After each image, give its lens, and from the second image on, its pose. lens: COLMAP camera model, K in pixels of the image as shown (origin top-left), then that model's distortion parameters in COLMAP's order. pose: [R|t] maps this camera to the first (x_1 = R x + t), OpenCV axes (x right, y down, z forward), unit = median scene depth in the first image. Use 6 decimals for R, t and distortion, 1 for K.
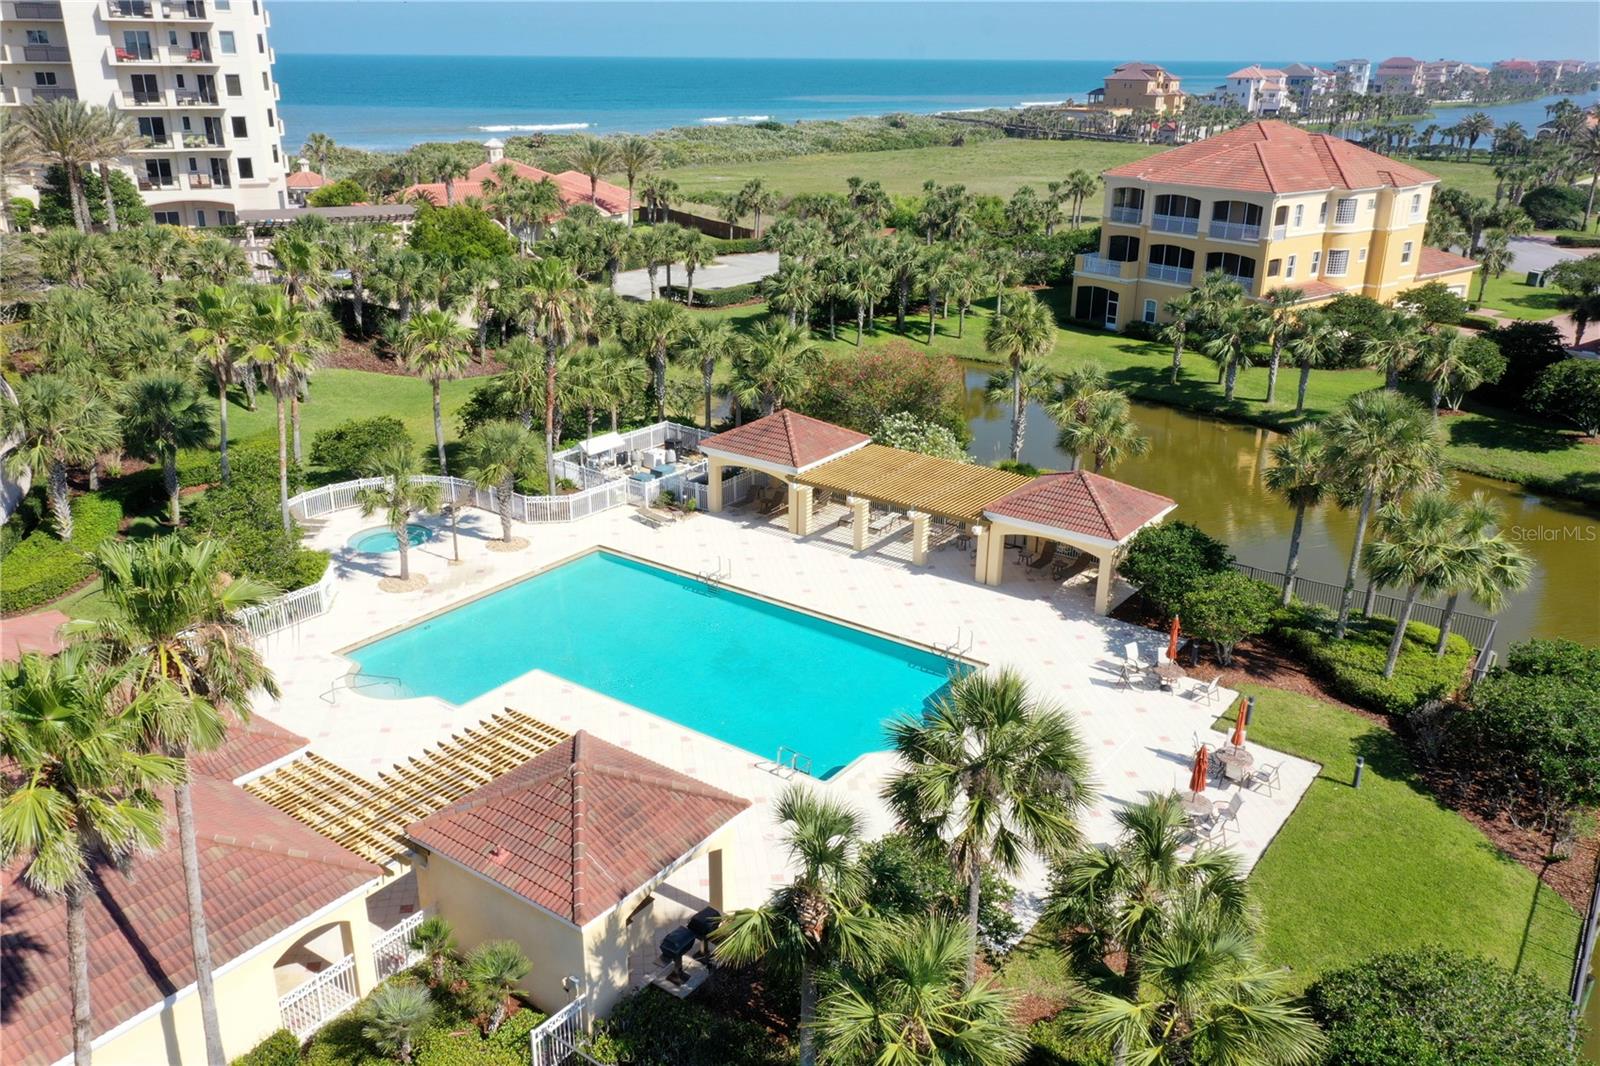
lens RADIAL K [[1261.9, 0, 793.5], [0, 1261.9, 540.8], [0, 0, 1]] dist [0.005028, 0.002986]
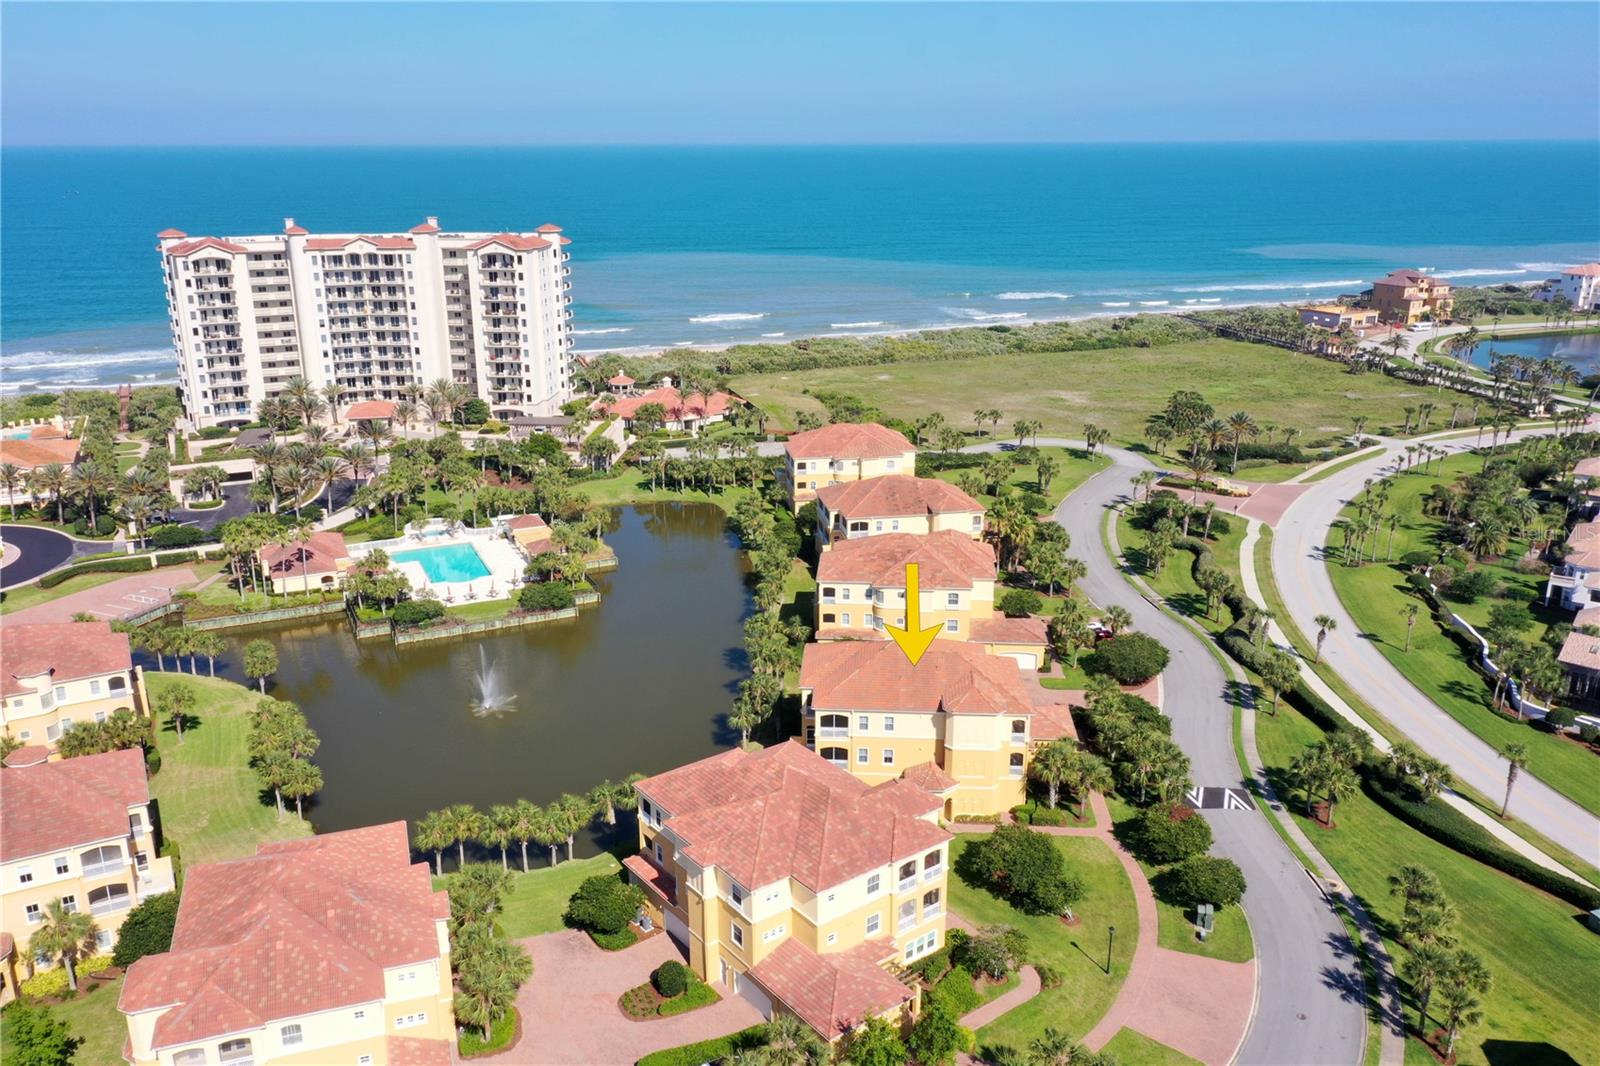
lens RADIAL K [[1261.9, 0, 793.5], [0, 1261.9, 540.8], [0, 0, 1]] dist [0.005028, 0.002986]
pose [[0.874253, 0.138476, -0.465301, 1.972976], [-0.165612, 0.986032, -0.017721, -0.074756], [0.456348, 0.092552, 0.884975, -1.566044]]
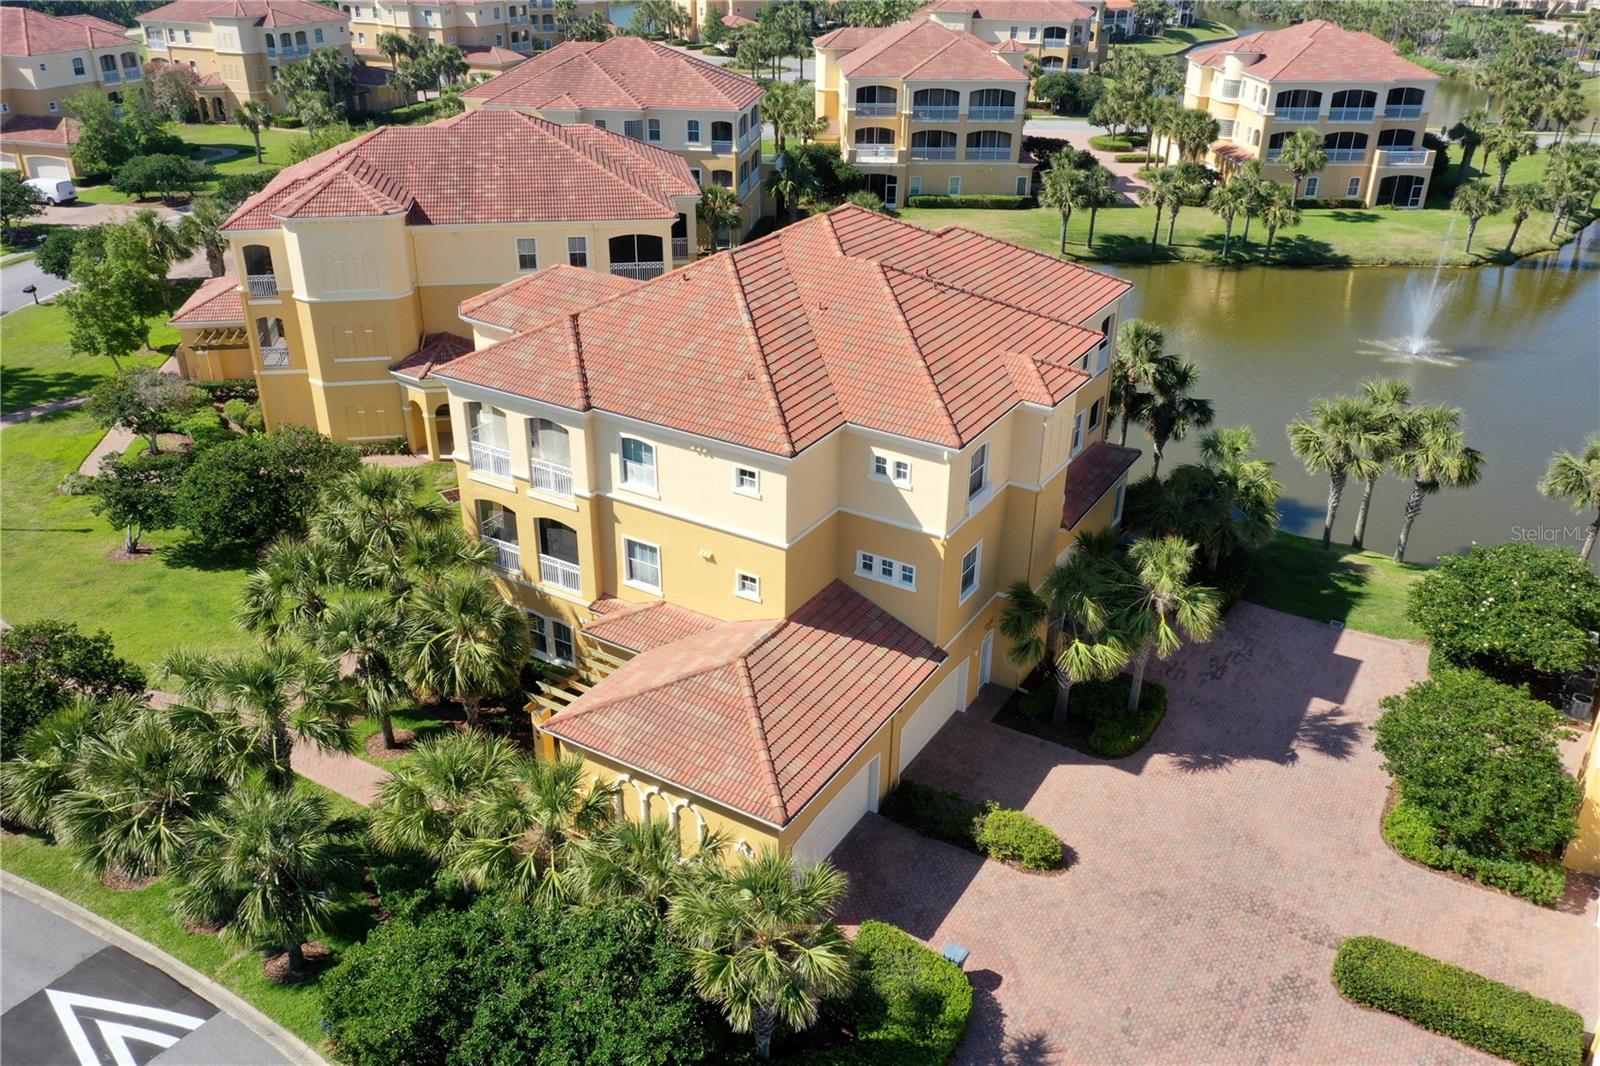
lens RADIAL K [[1227.1, 0, 793.6], [0, 1227.1, 570.1], [0, 0, 1]] dist [0.003328, 0.003658]
pose [[-0.838924, 0.249368, -0.483758, 1.640500], [-0.206130, 0.677054, 0.706476, -0.307940], [0.503703, 0.692397, -0.516594, 0.624981]]
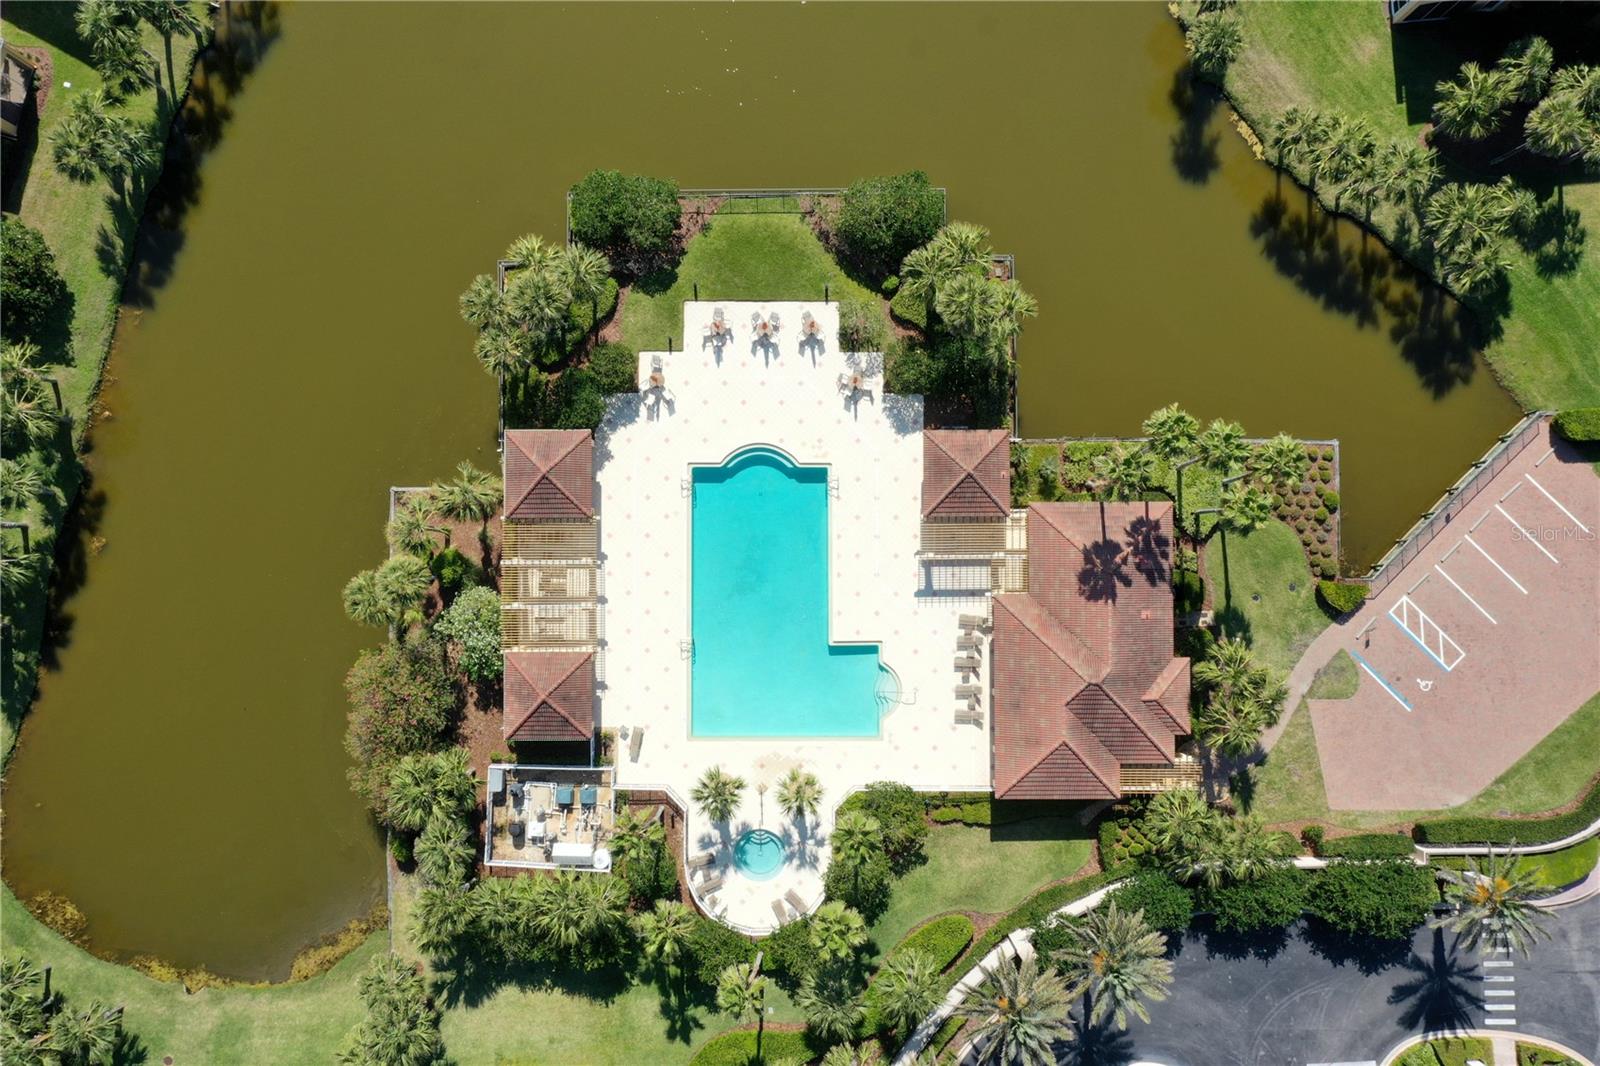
lens RADIAL K [[1256.9, 0, 789.1], [0, 1256.9, 549.7], [0, 0, 1]] dist [0.005180, -0.001624]
pose [[-0.593460, -0.804816, 0.008703, -0.039530], [0.294506, -0.207076, 0.932945, -1.055930], [-0.749047, 0.556228, 0.359915, 0.158164]]
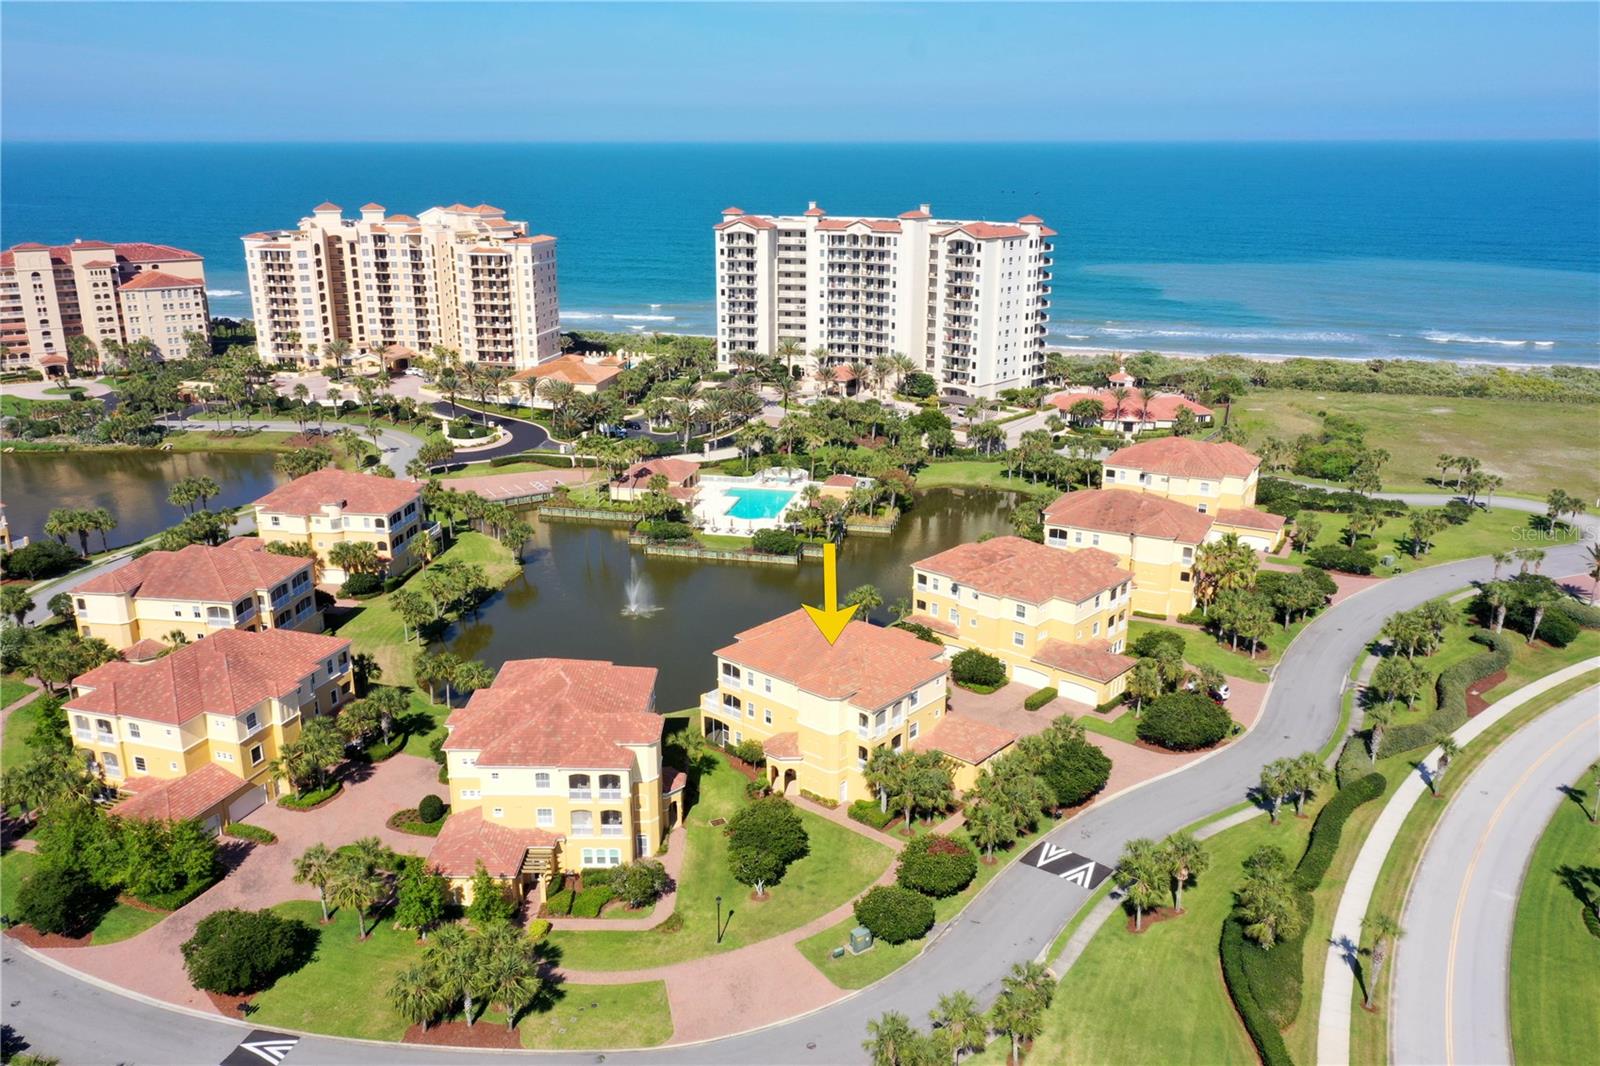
lens RADIAL K [[1256.9, 0, 789.1], [0, 1256.9, 549.7], [0, 0, 1]] dist [0.005180, -0.001624]
pose [[0.393048, 0.279293, -0.876076, 2.896298], [-0.324617, 0.933556, 0.151980, -0.358307], [0.860312, 0.224653, 0.457595, -0.774774]]
